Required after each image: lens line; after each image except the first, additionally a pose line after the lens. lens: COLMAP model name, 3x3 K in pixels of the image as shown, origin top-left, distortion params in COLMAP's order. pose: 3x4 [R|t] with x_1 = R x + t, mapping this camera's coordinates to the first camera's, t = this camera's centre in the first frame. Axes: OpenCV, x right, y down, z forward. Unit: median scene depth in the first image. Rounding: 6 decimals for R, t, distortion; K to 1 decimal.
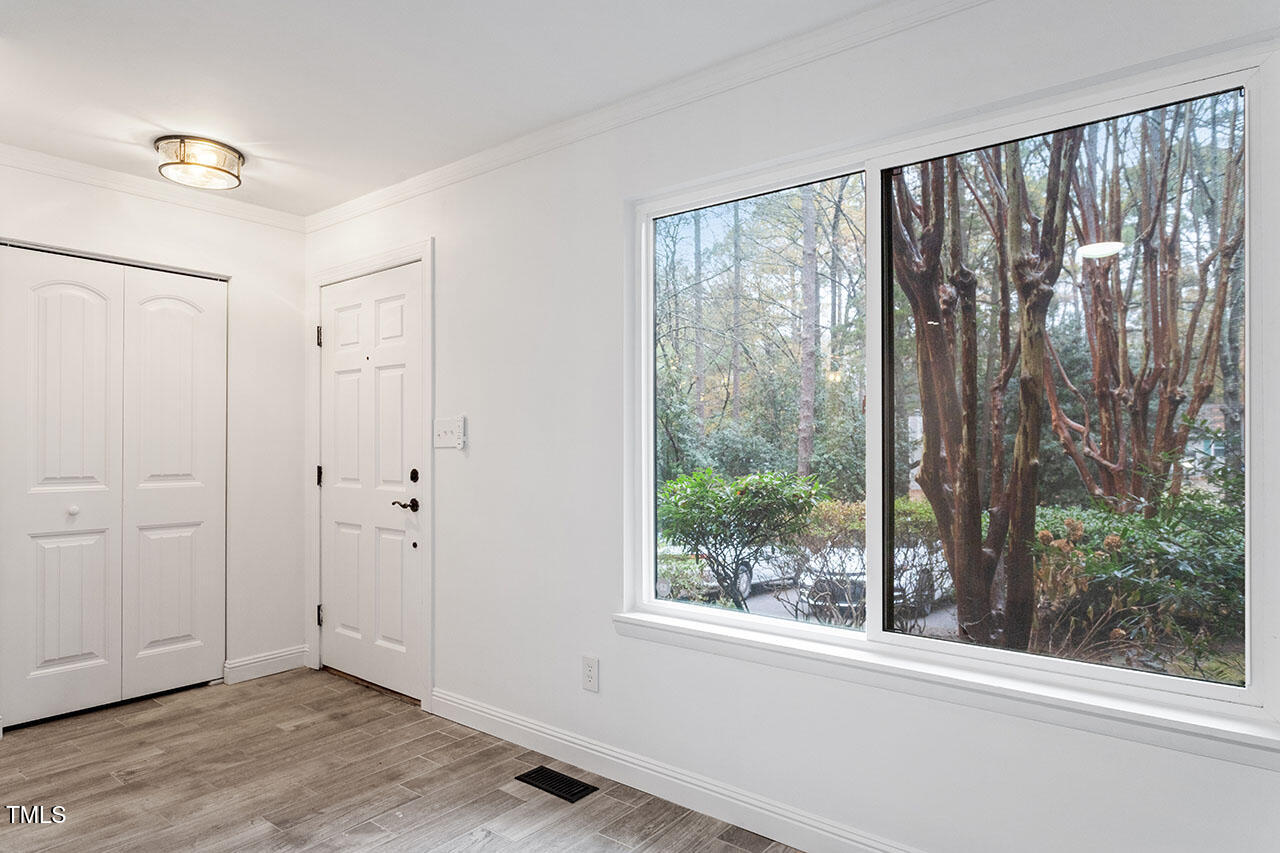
lens RADIAL K [[749.7, 0, 640.3], [0, 749.7, 436.9], [0, 0, 1]] dist [0.001722, 0.001460]
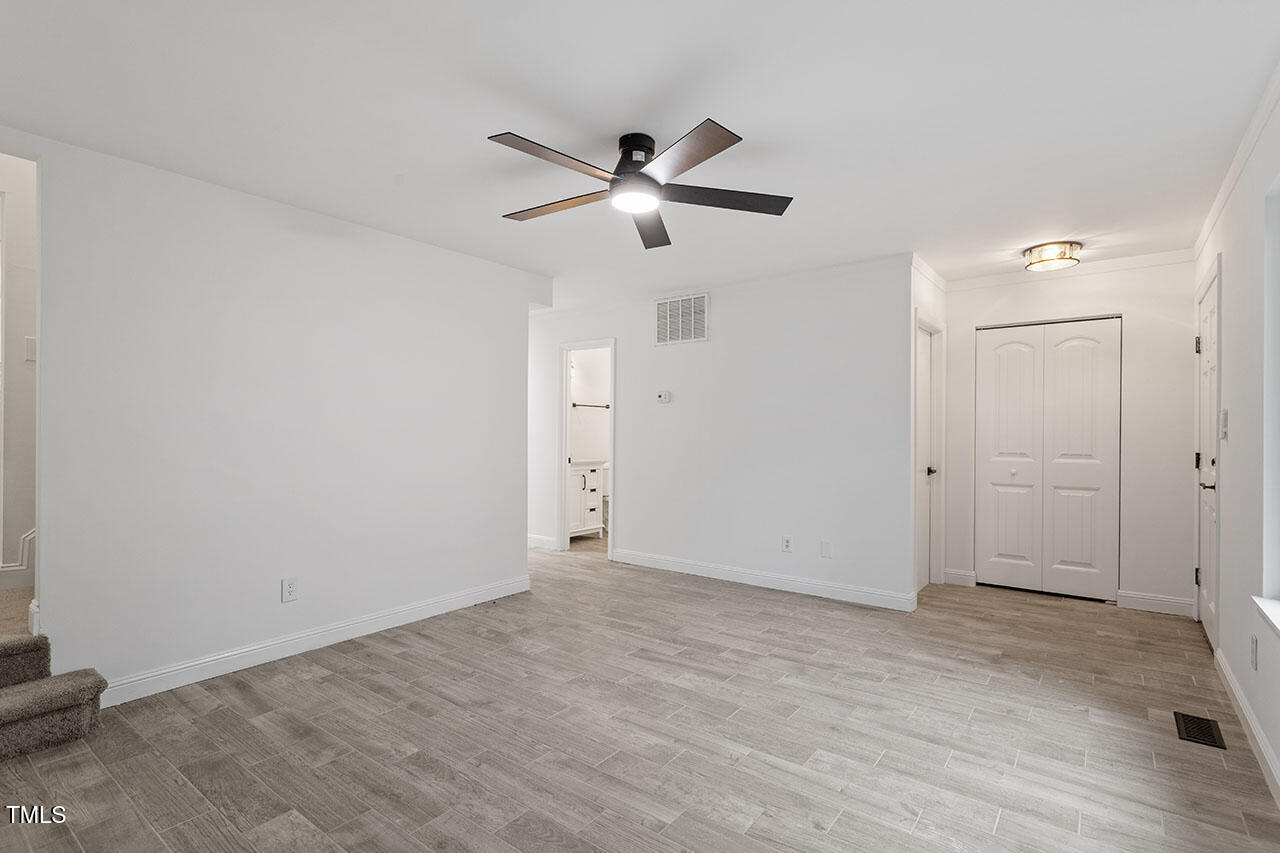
lens RADIAL K [[608.4, 0, 641.3], [0, 608.4, 430.9], [0, 0, 1]] dist [-0.000417, 0.000076]
pose [[0.021404, -0.004994, -0.999758, 0.690953], [0.004366, 0.999978, -0.004901, 0.005790], [0.999761, -0.004260, 0.021425, 0.112576]]
